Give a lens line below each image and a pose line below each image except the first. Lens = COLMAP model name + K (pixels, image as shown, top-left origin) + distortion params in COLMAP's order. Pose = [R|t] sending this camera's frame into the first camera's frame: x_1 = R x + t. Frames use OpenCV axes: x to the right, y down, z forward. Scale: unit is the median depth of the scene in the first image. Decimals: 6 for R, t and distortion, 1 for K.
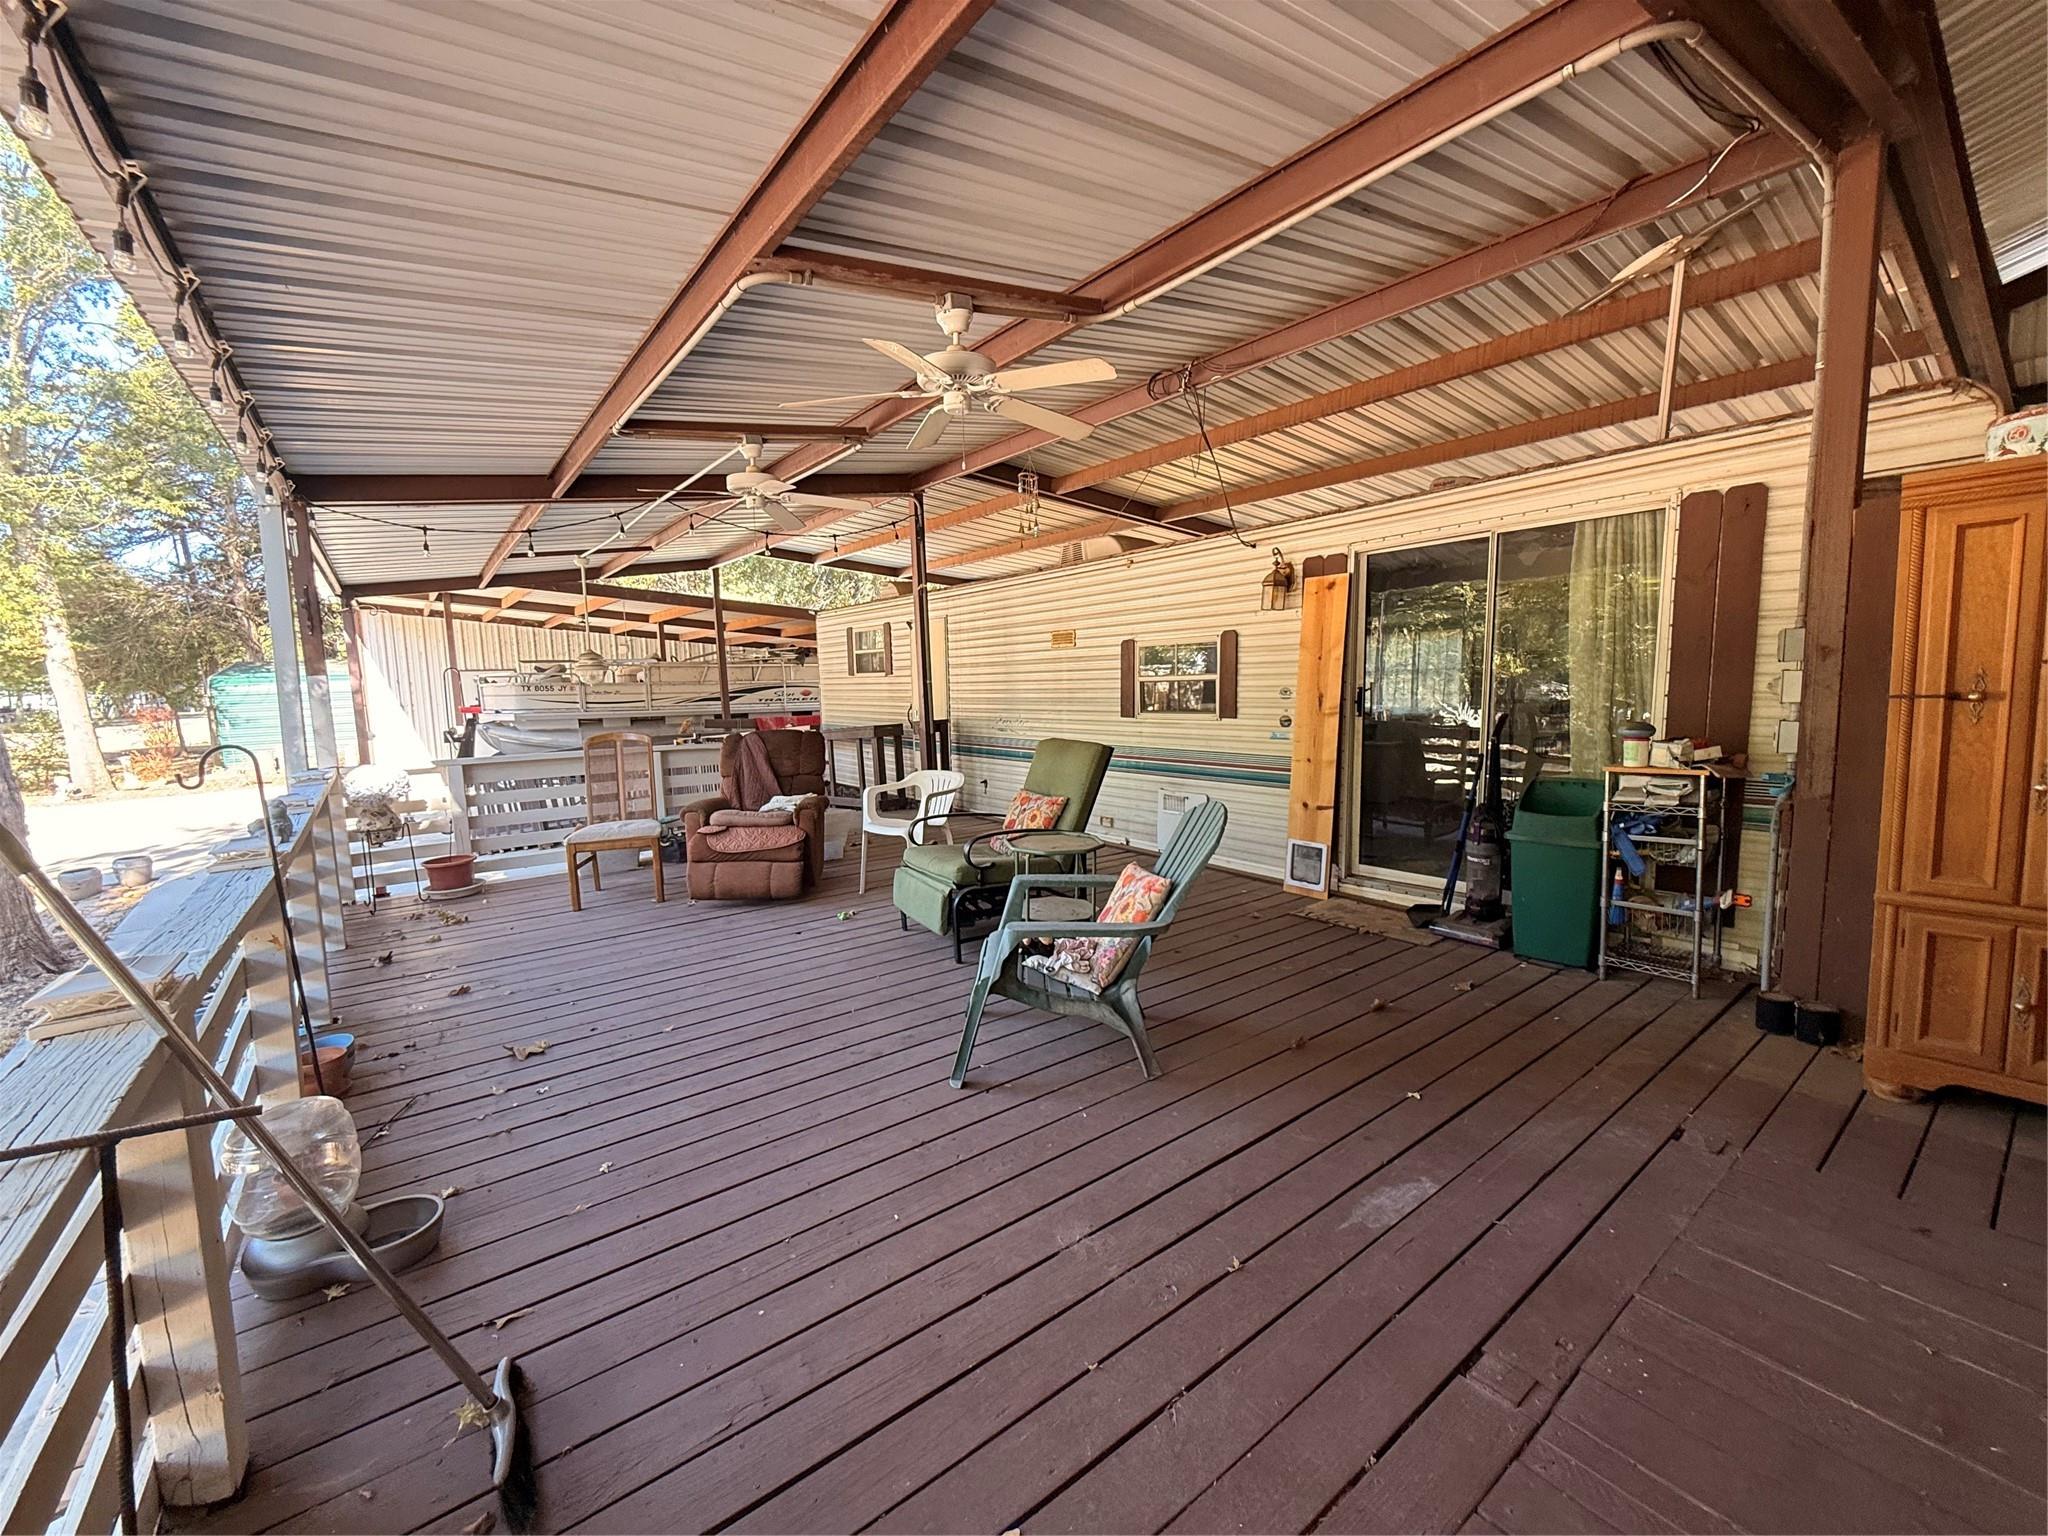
lens RADIAL K [[818.3, 0, 1031.5], [0, 818.3, 761.0], [0, 0, 1]] dist [0.001257, -0.000031]
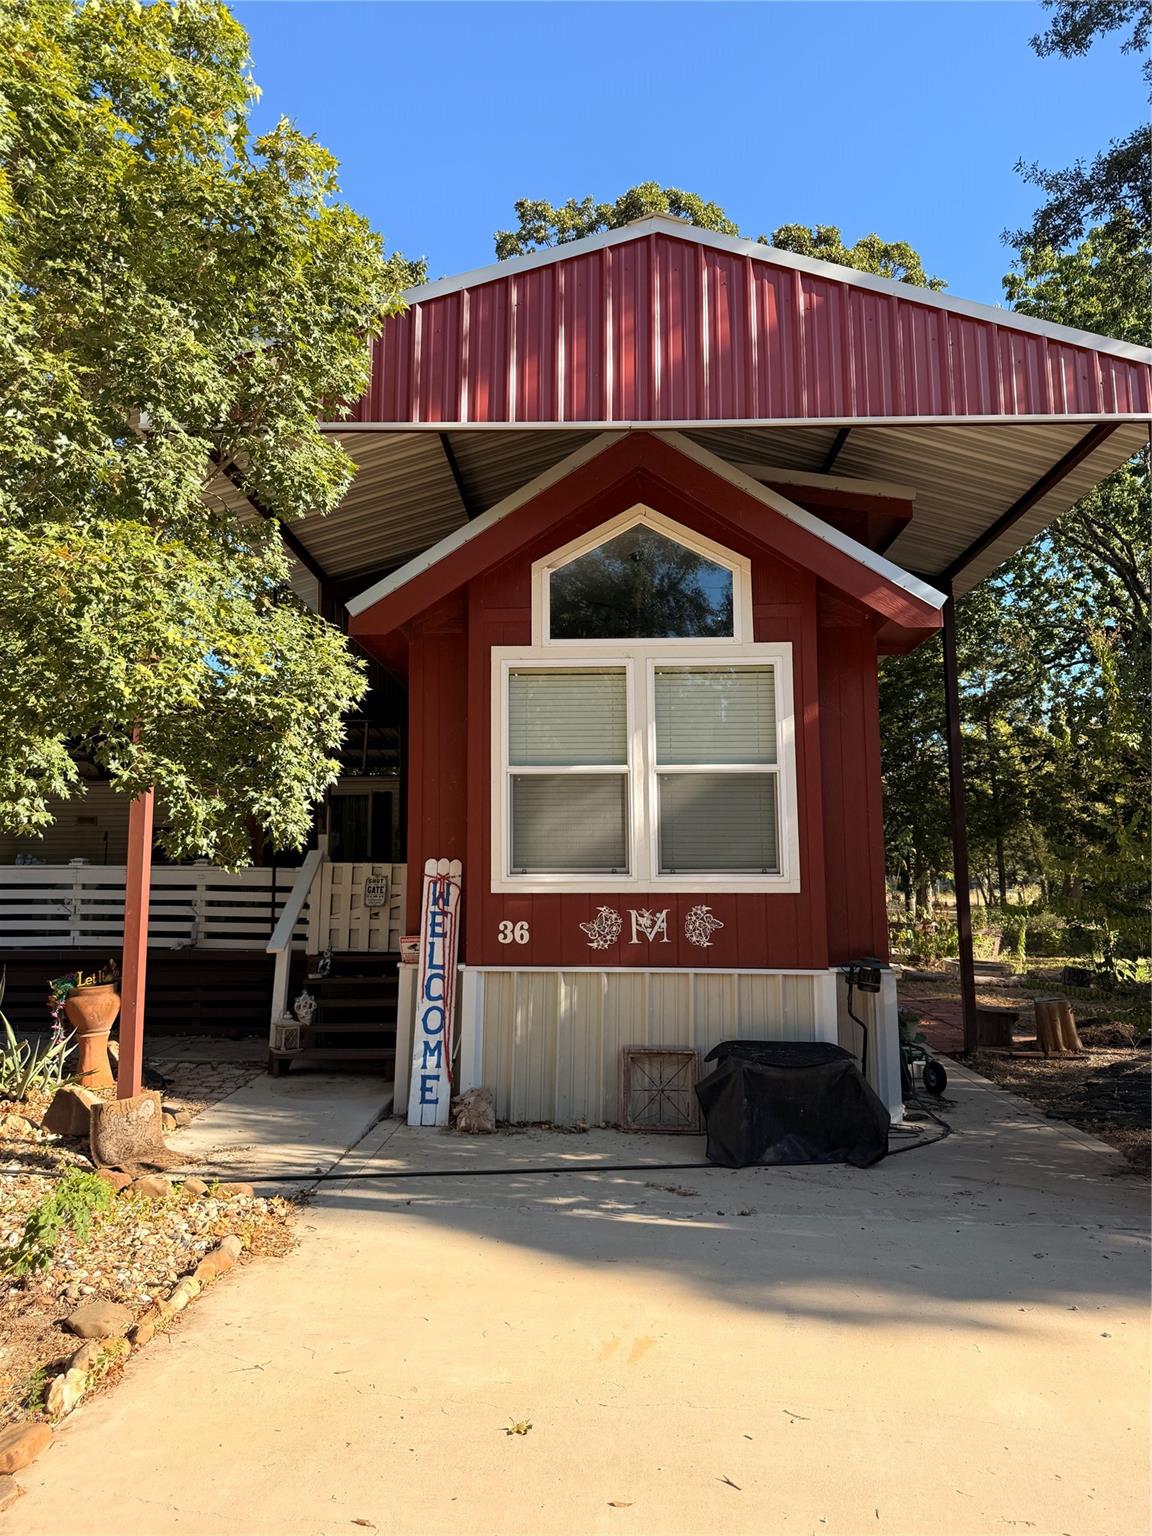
lens RADIAL K [[1061.2, 0, 582.0], [0, 1061.2, 763.5], [0, 0, 1]] dist [0.004242, -0.000884]
pose [[0.620866, 0.114339, 0.775533, -1.554712], [0.067069, 0.977931, -0.197873, 0.362806], [-0.781042, 0.174866, 0.599496, -1.734732]]
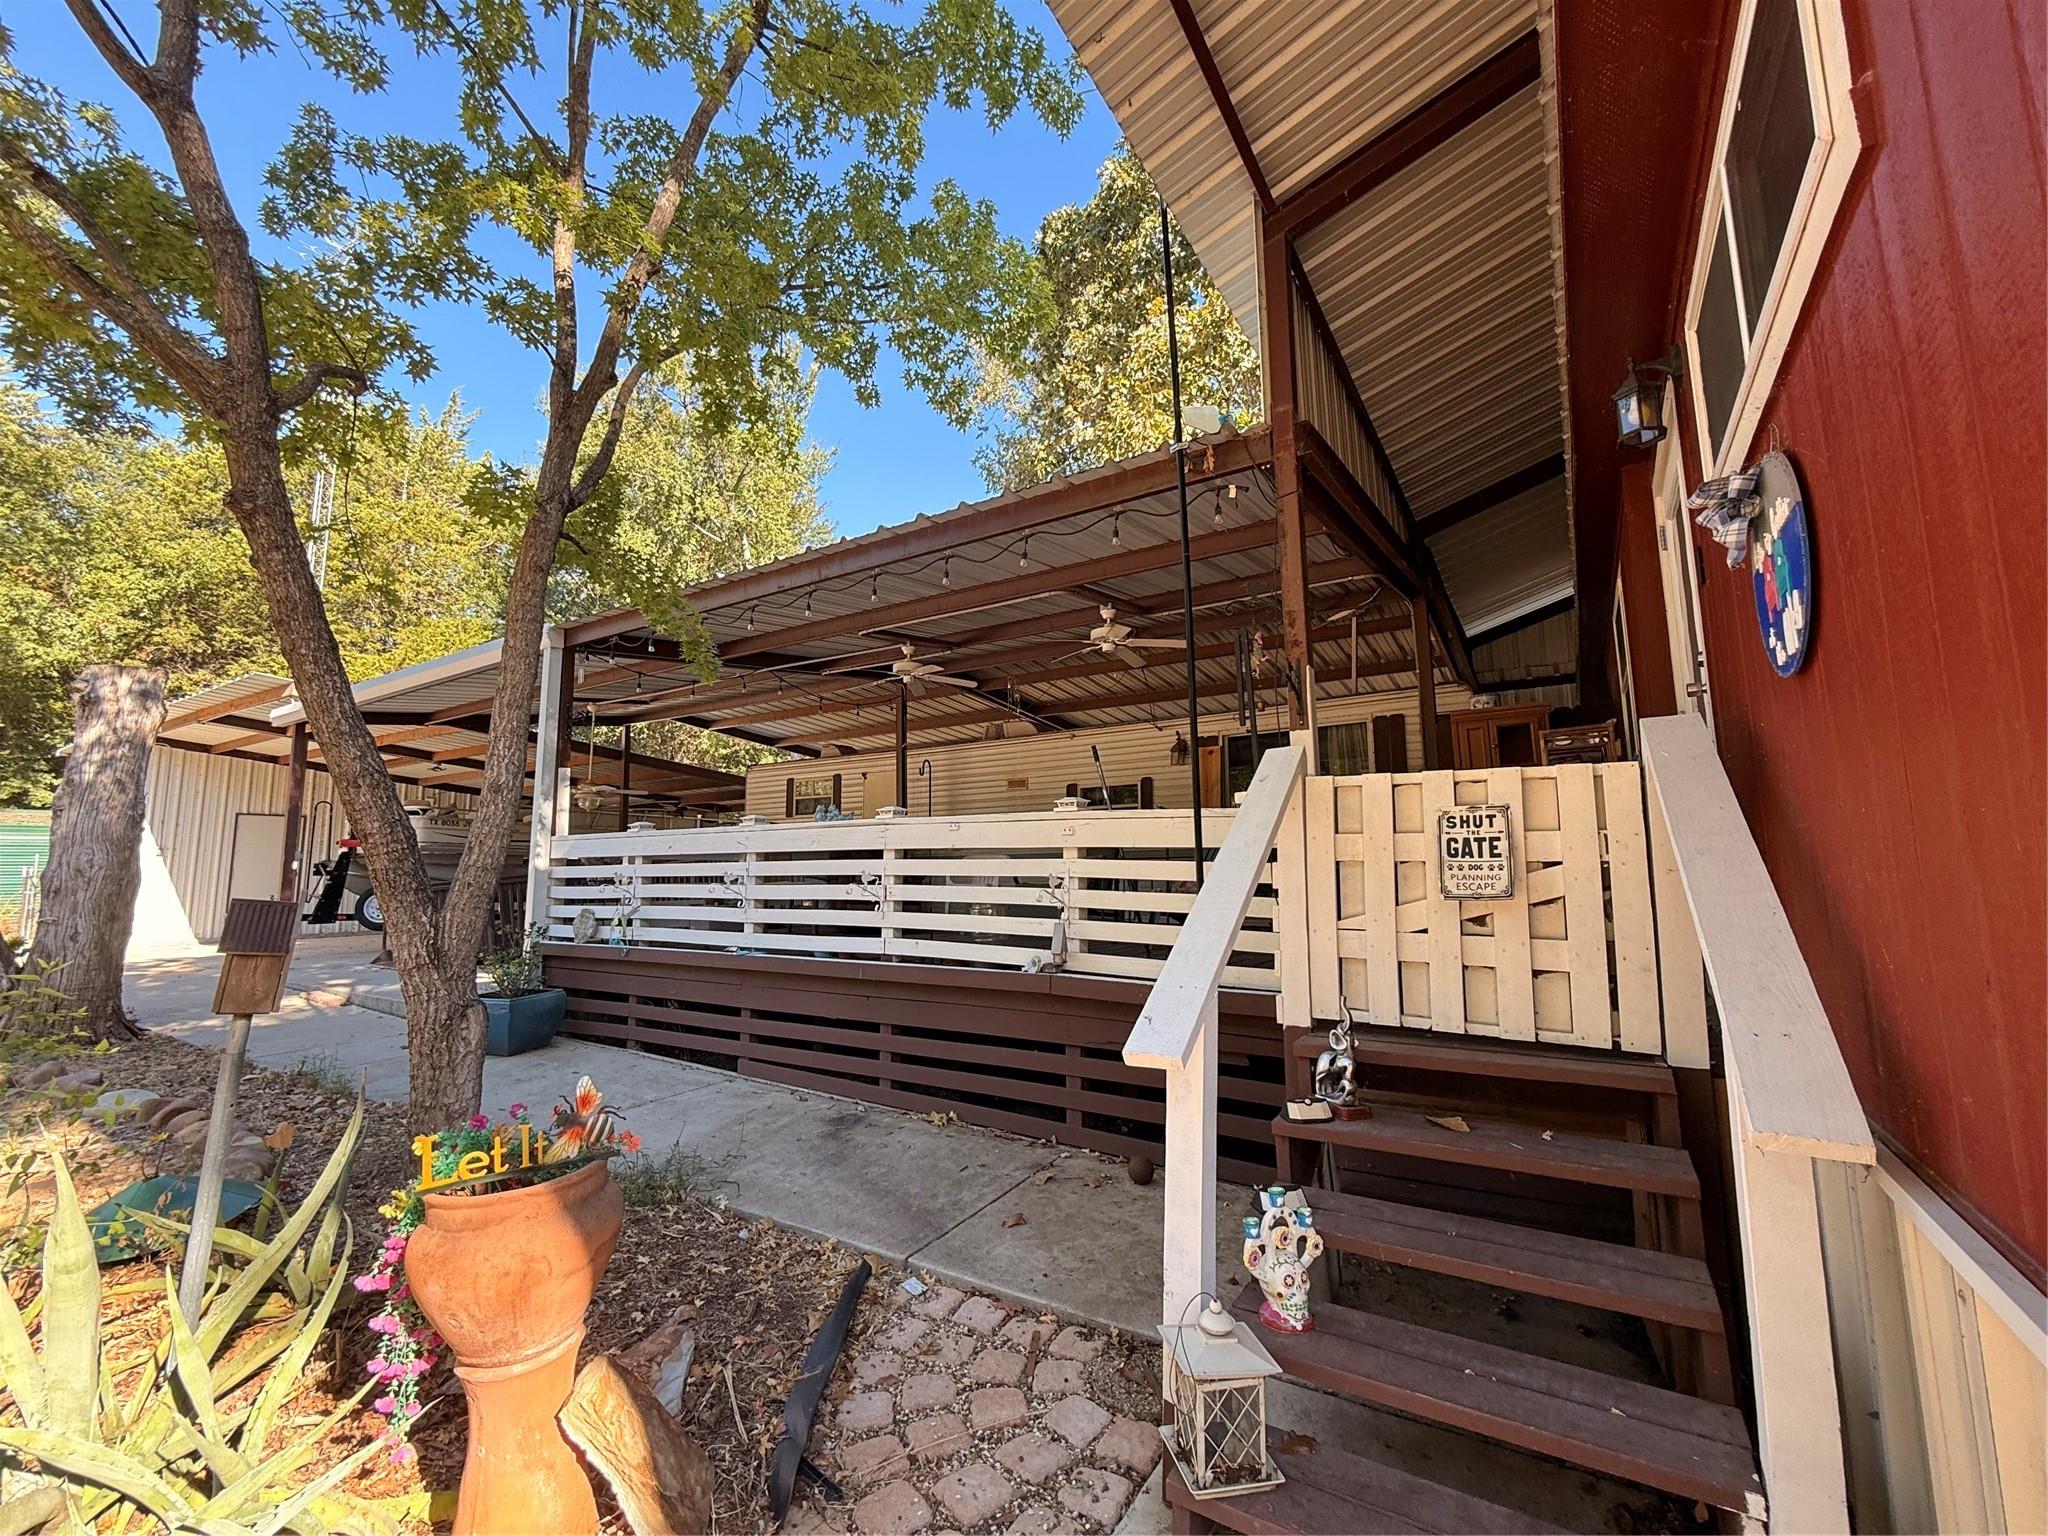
lens RADIAL K [[818.3, 0, 1026.5], [0, 818.3, 762.2], [0, 0, 1]] dist [0.001257, -0.000031]
pose [[0.943318, 0.063654, 0.325729, -0.627667], [0.015502, 0.971914, -0.234826, 0.234530], [-0.331528, 0.226565, 0.915837, -0.546068]]
